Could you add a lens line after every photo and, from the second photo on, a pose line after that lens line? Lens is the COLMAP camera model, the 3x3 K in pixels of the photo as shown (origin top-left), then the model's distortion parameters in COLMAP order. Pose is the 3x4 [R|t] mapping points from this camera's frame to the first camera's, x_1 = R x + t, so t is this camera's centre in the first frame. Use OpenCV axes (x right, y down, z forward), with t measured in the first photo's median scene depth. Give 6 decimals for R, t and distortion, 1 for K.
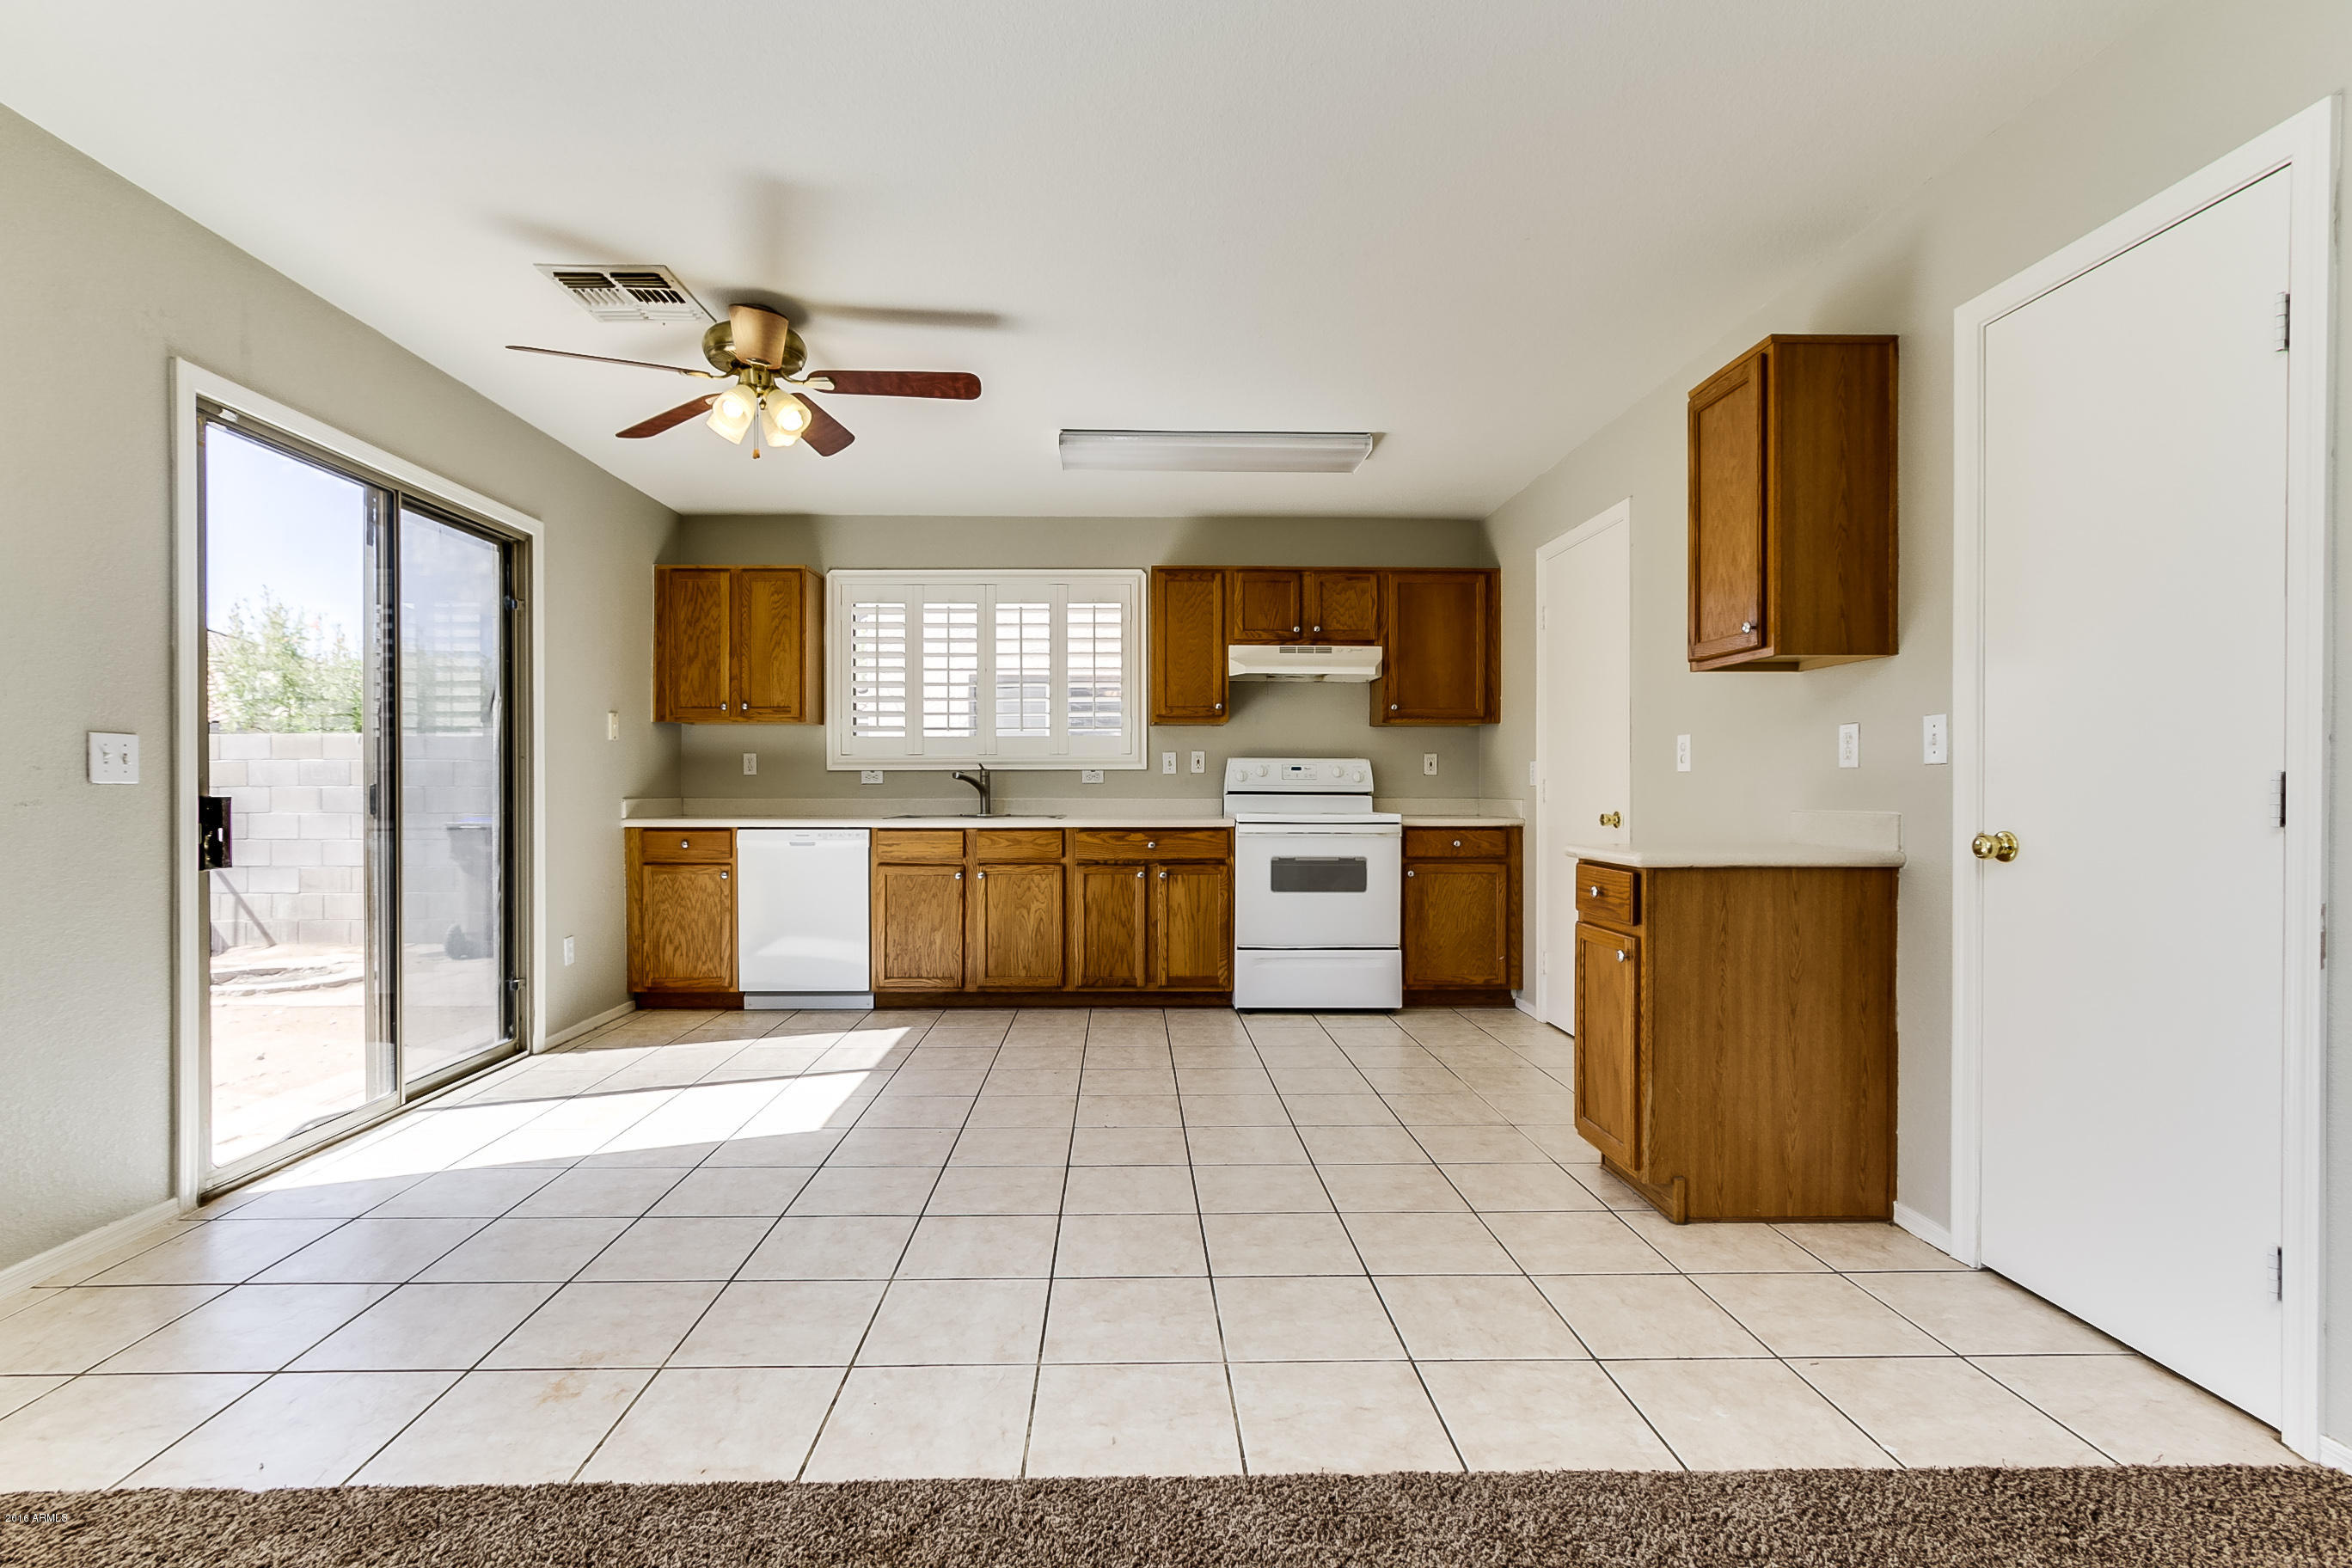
lens RADIAL K [[1078.3, 0, 1153.8], [0, 1078.3, 793.1], [0, 0, 1]] dist [0.000388, 0.000323]
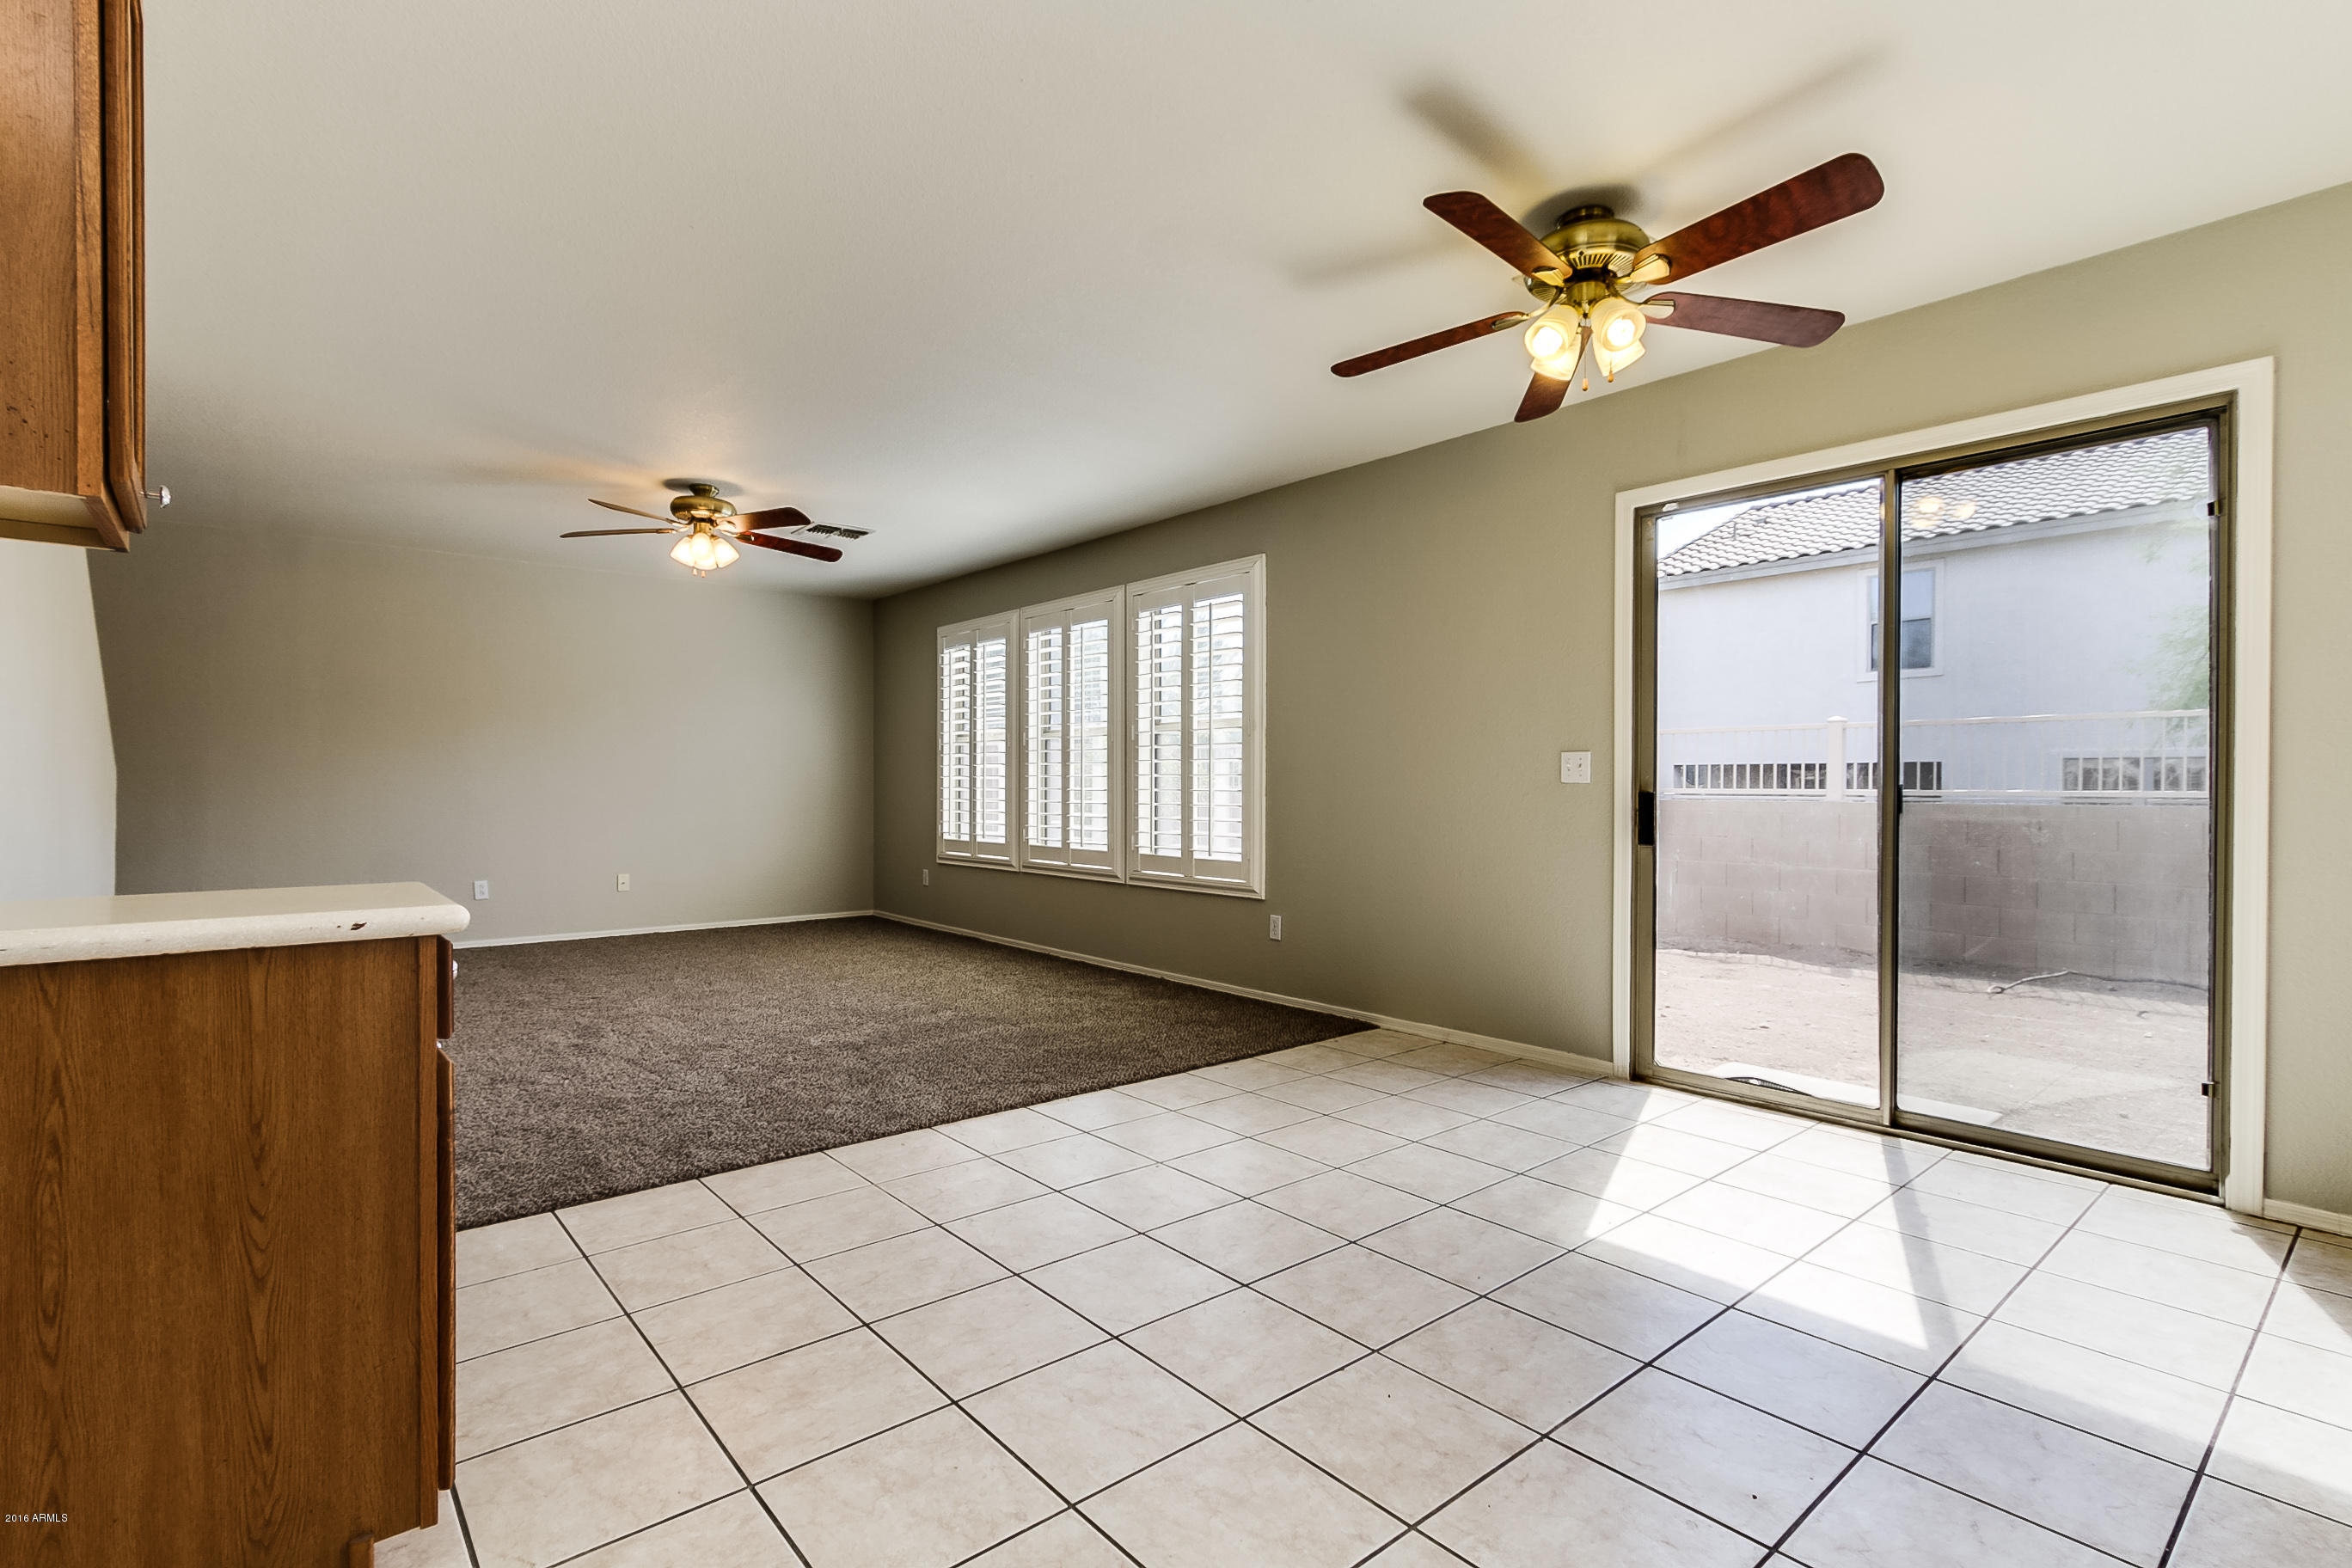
lens RADIAL K [[1122.0, 0, 1176.0], [0, 1122.0, 784.0], [0, 0, 1]] dist [0.027025, 0.000101]
pose [[-0.779461, -0.001920, -0.626448, 0.275271], [-0.006911, 0.999961, 0.005535, -0.006107], [0.626413, 0.008644, -0.779443, 0.958591]]
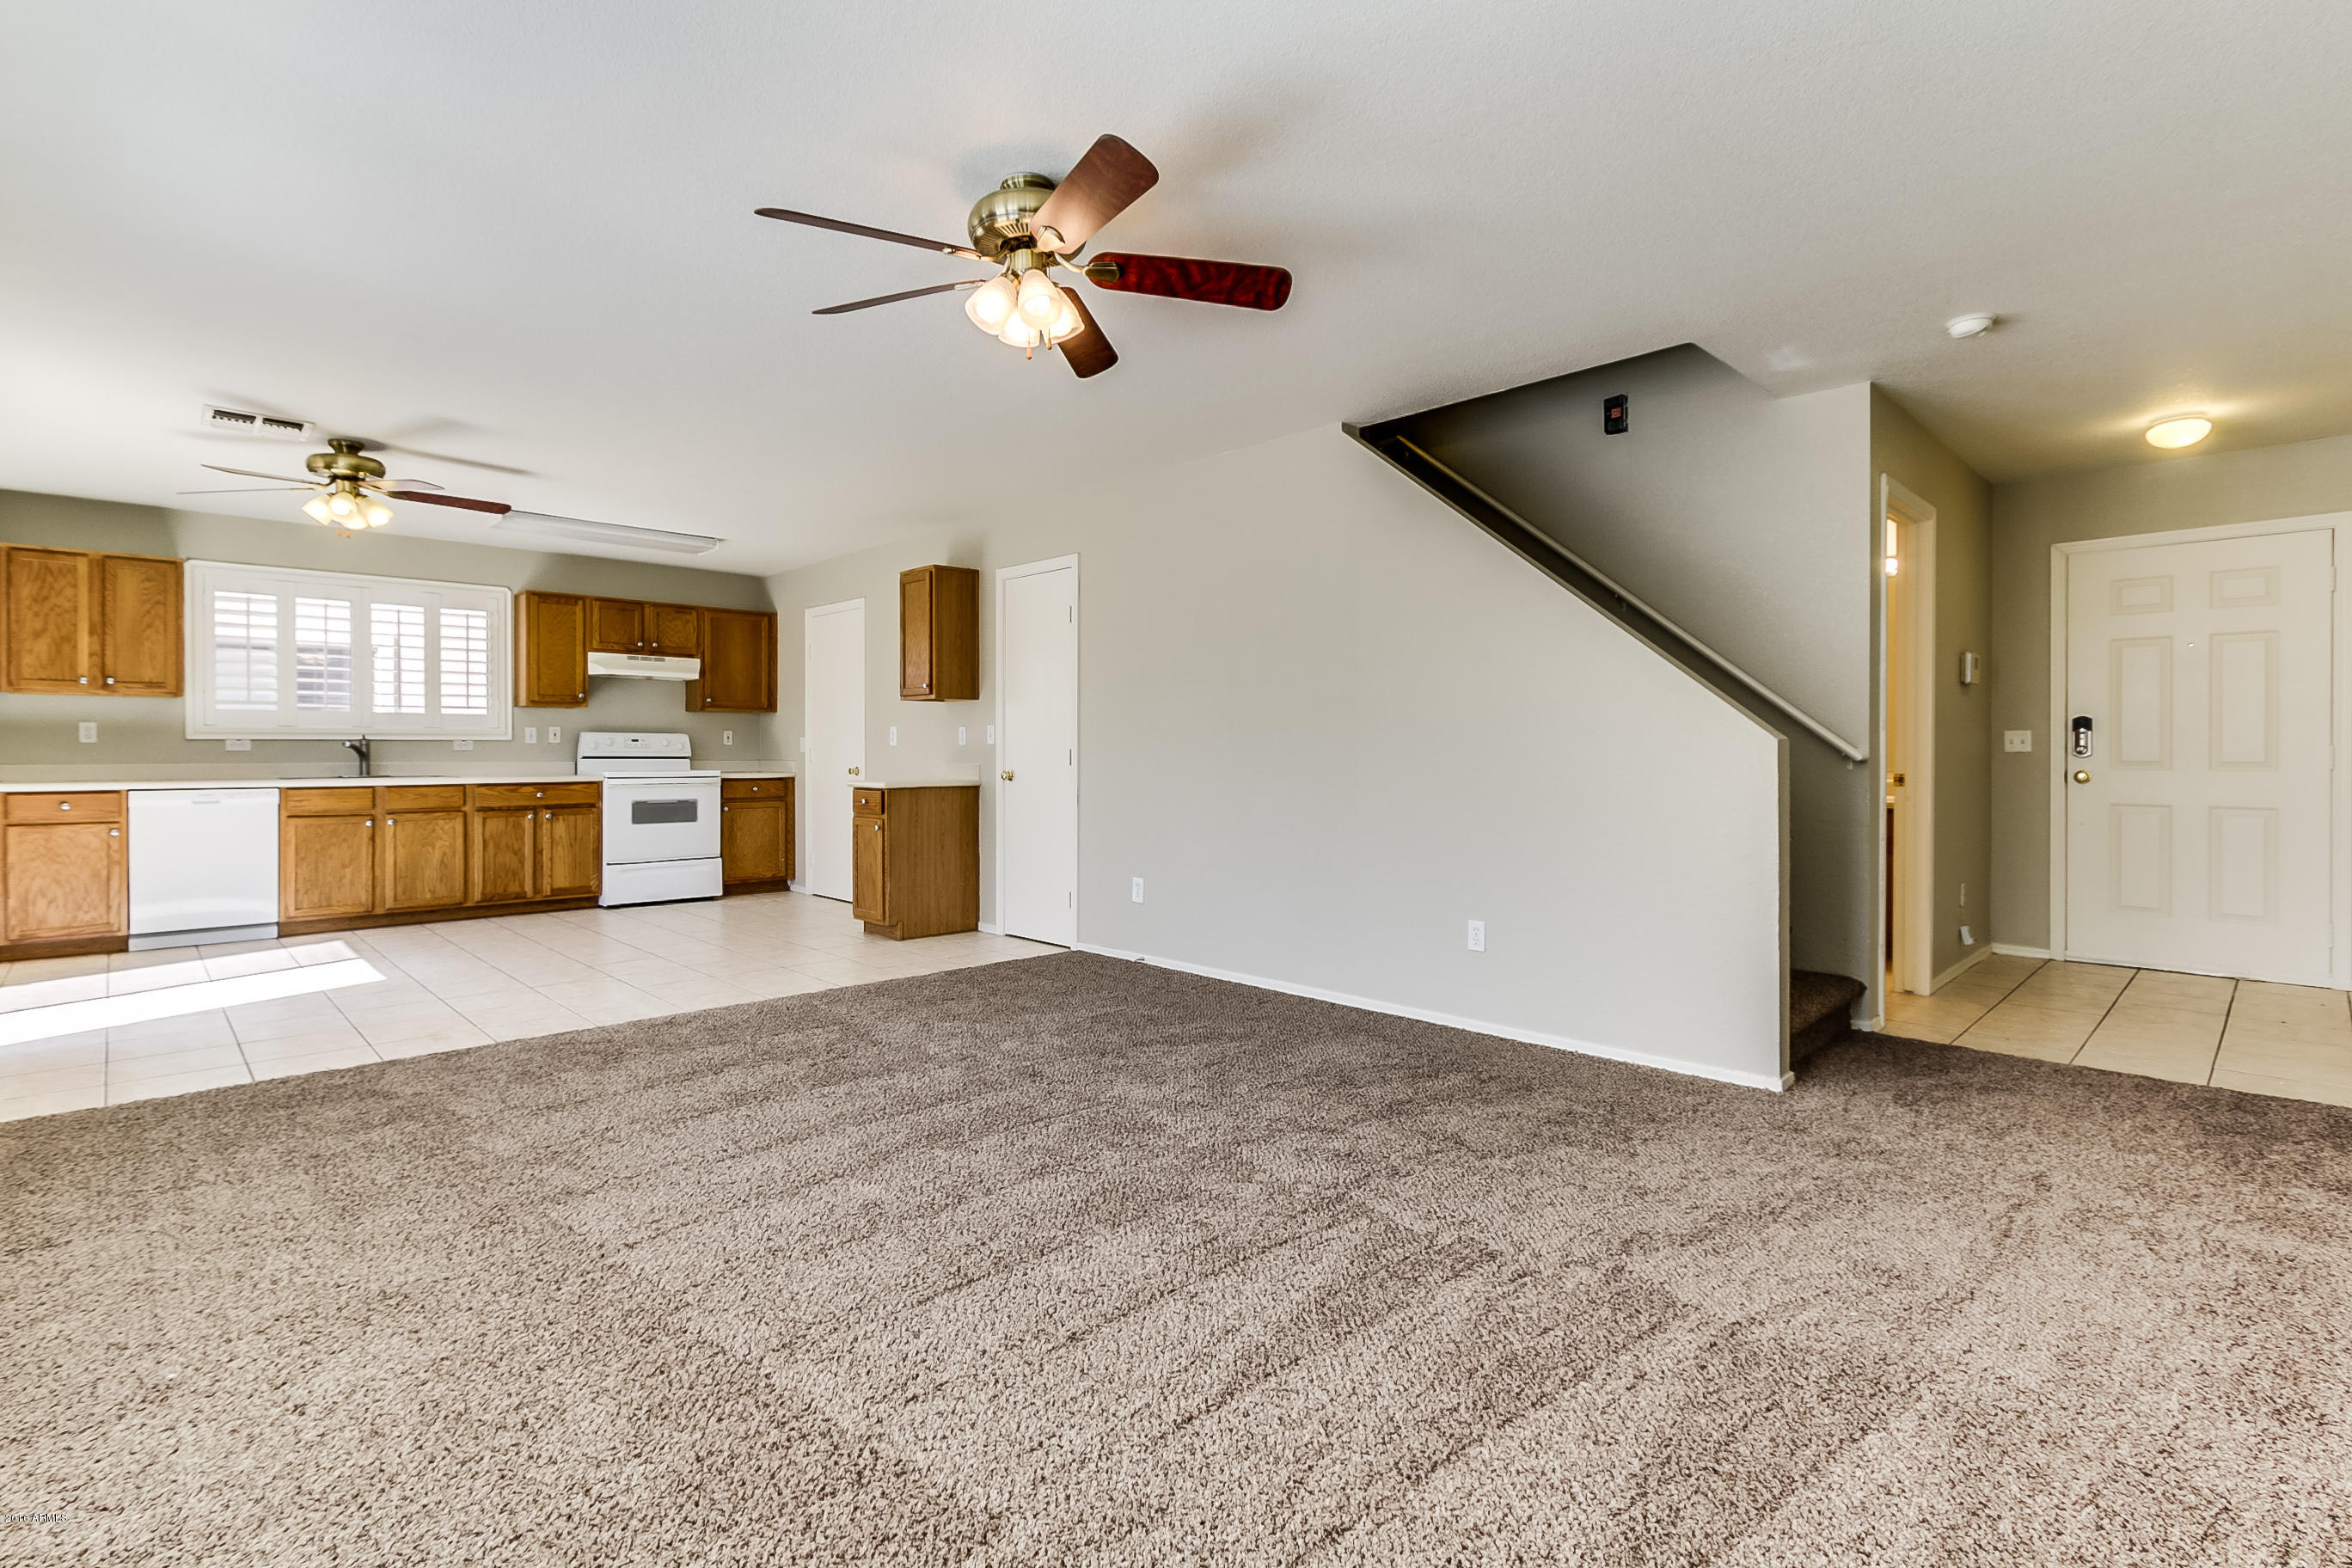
lens RADIAL K [[1065.0, 0, 1138.6], [0, 1065.0, 755.1], [0, 0, 1]] dist [0.000228, 0.000089]
pose [[0.750943, -0.002480, 0.660362, -0.327099], [0.004082, 0.999991, -0.000885, 0.000959], [-0.660354, 0.003360, 0.750947, -0.542348]]
